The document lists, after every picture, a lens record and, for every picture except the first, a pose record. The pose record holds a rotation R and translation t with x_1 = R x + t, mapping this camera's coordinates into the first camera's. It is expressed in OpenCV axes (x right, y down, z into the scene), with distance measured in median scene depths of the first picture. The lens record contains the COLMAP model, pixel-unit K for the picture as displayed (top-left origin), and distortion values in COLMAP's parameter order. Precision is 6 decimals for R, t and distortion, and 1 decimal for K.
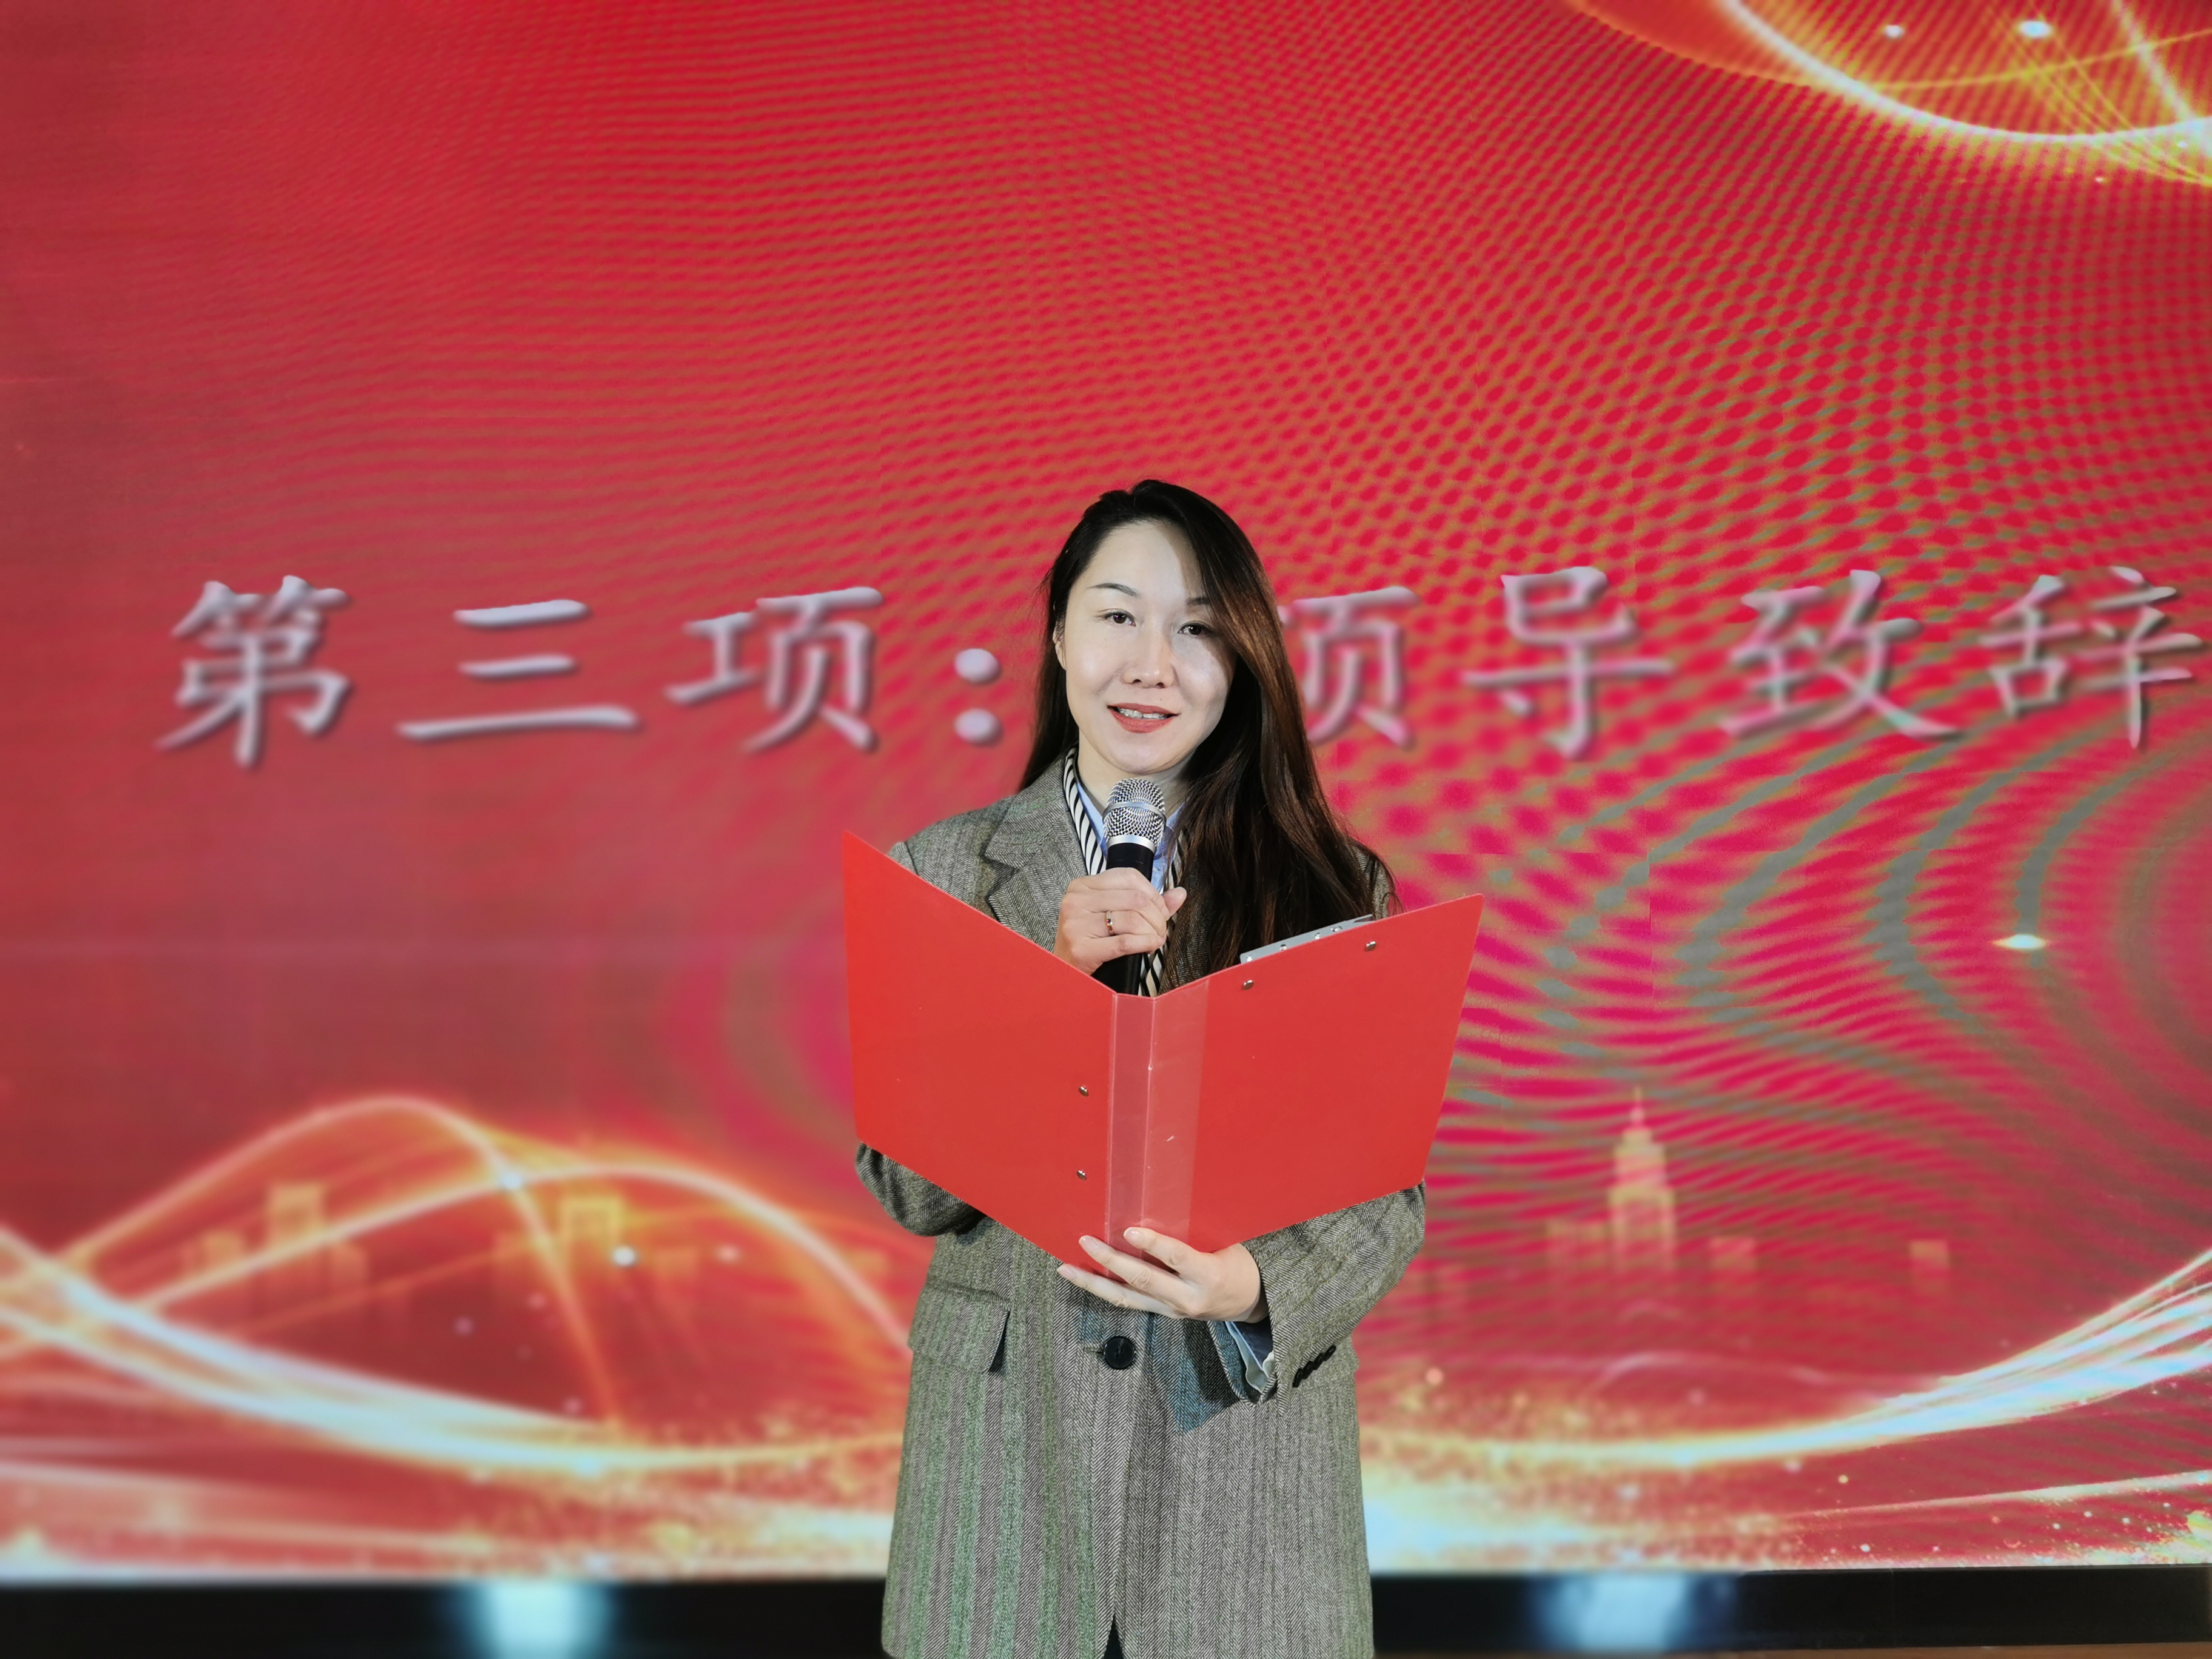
lens RADIAL K [[1882.2, 0, 1105.5], [0, 1882.2, 826.7], [0, 0, 1]] dist [0.036872, -0.008993]
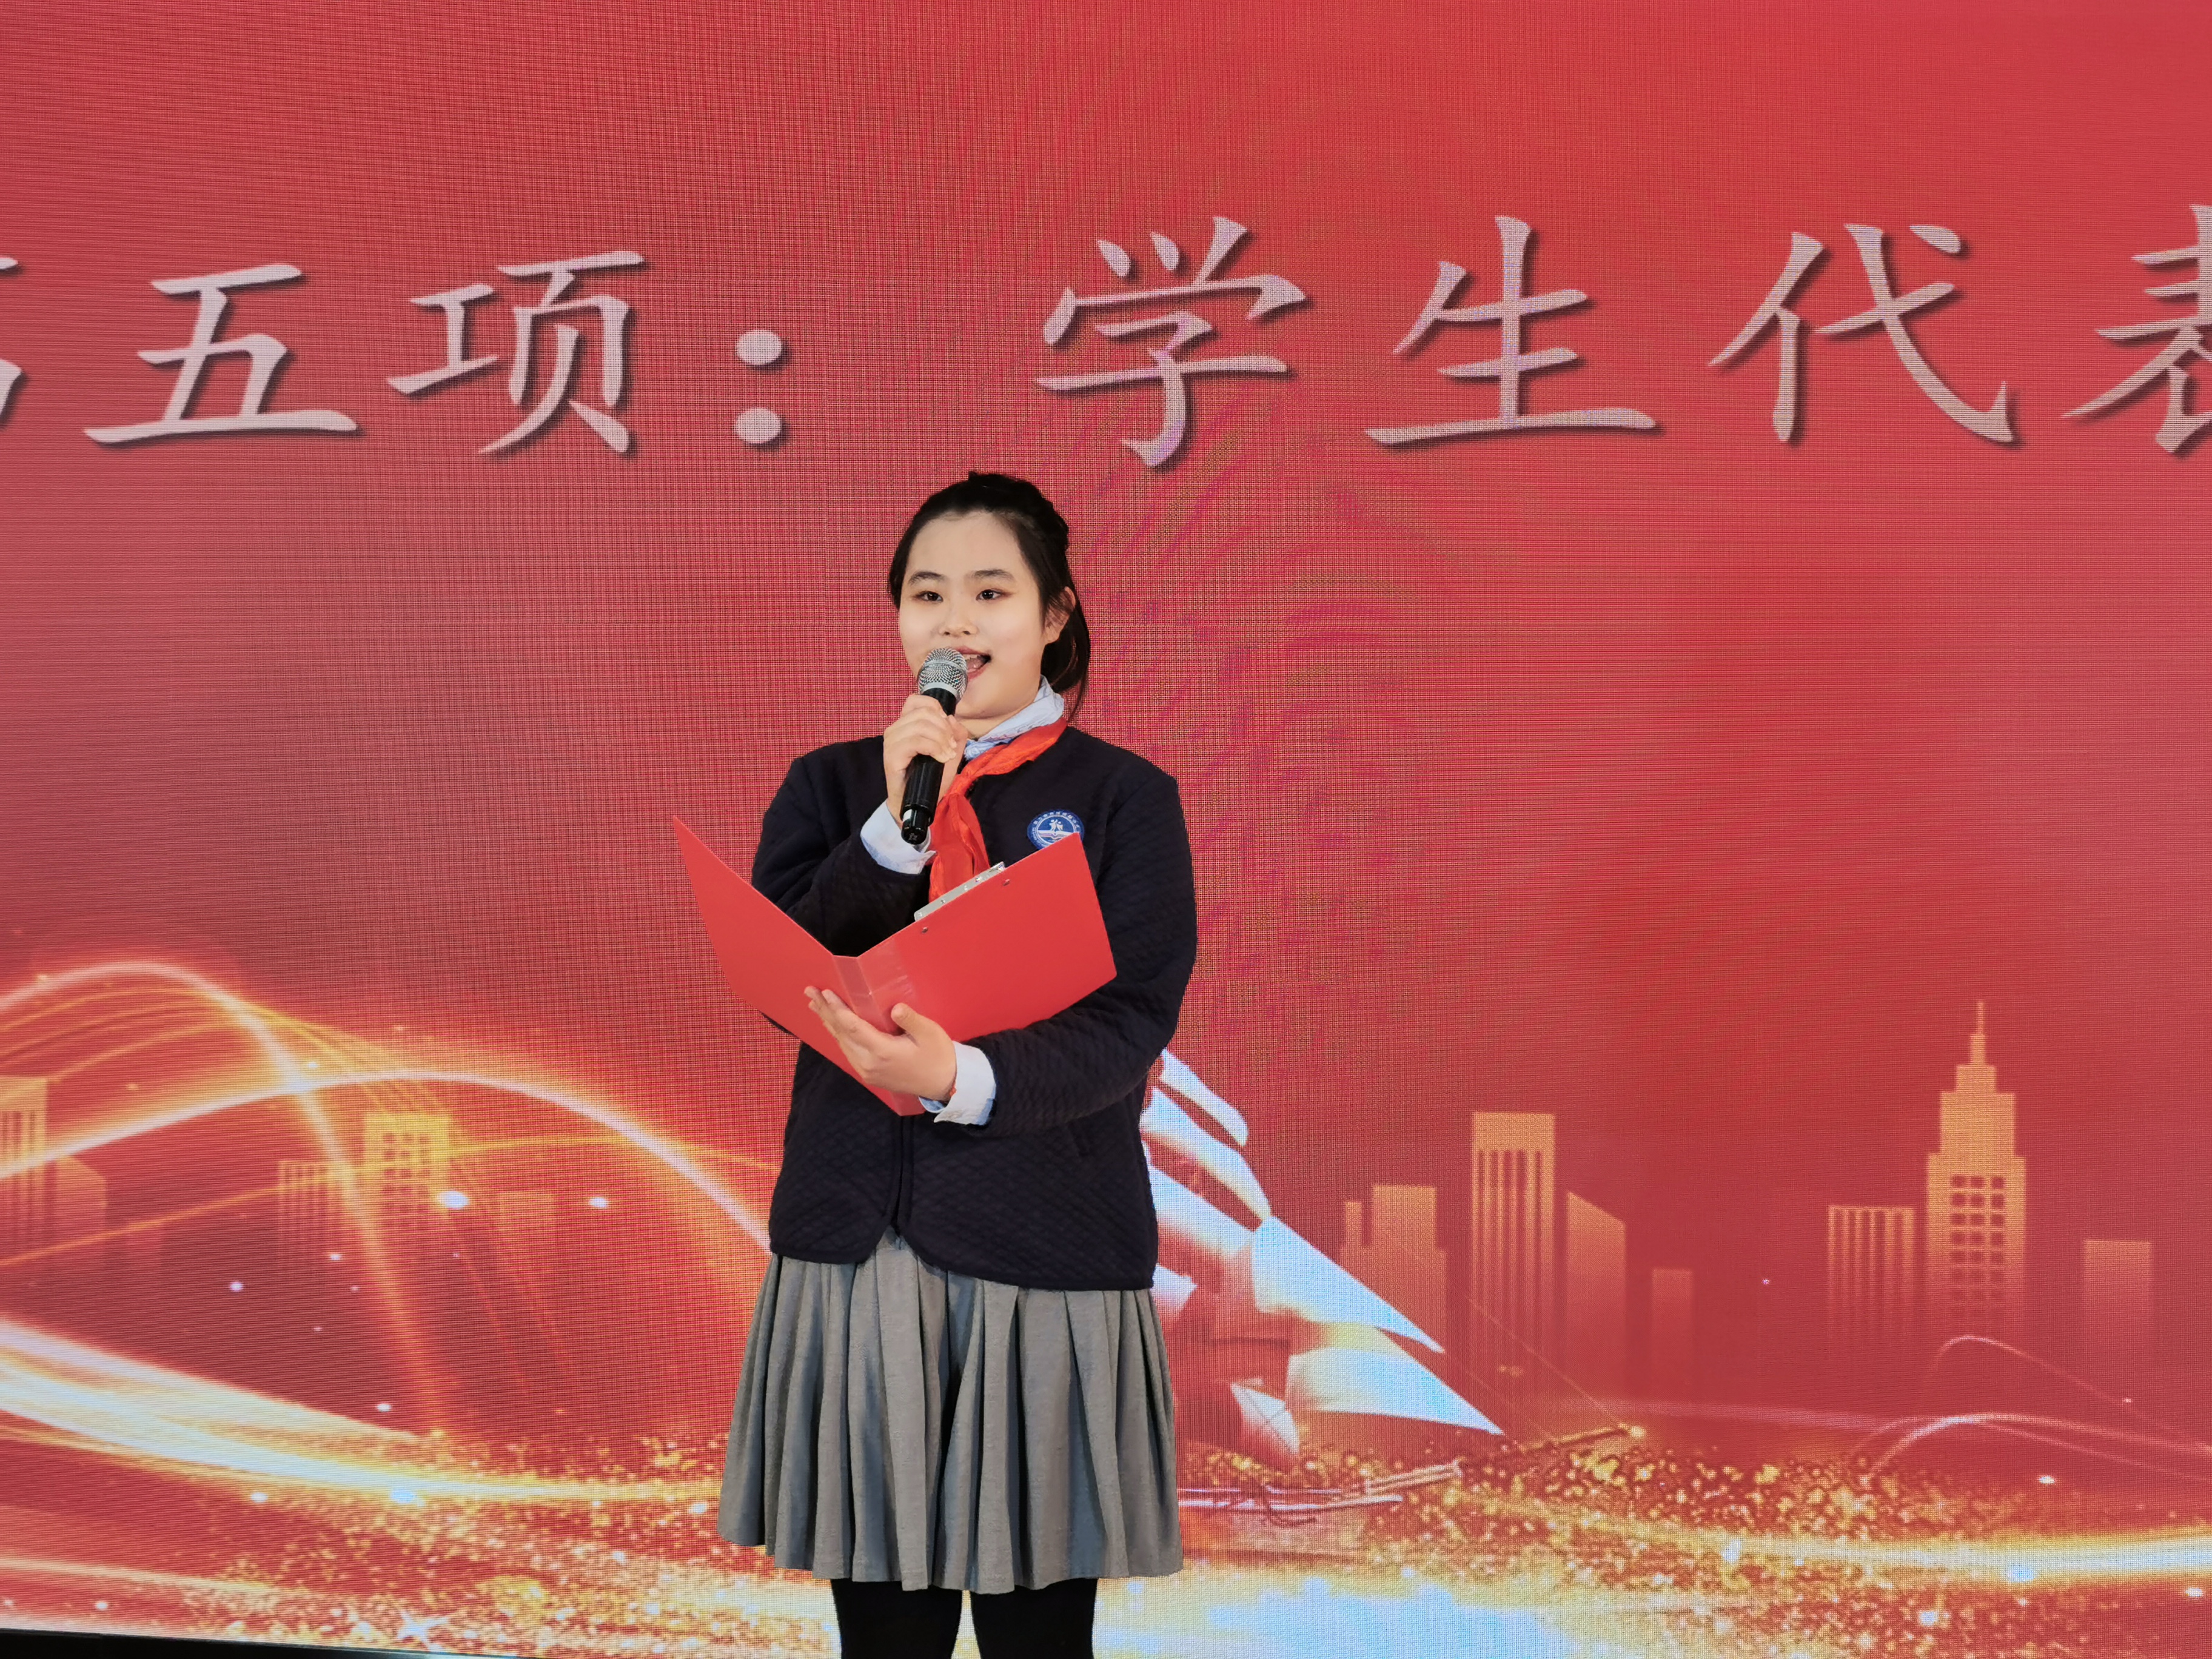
lens RADIAL K [[3909.8, 0, 1108.7], [0, 3909.8, 824.6], [0, 0, 1]] dist [-0.010219, 0.000000]
pose [[0.985319, 0.018756, -0.169688, 0.222455], [-0.012414, 0.999187, 0.038363, 0.030477], [0.170269, -0.035693, 0.984751, -0.368003]]
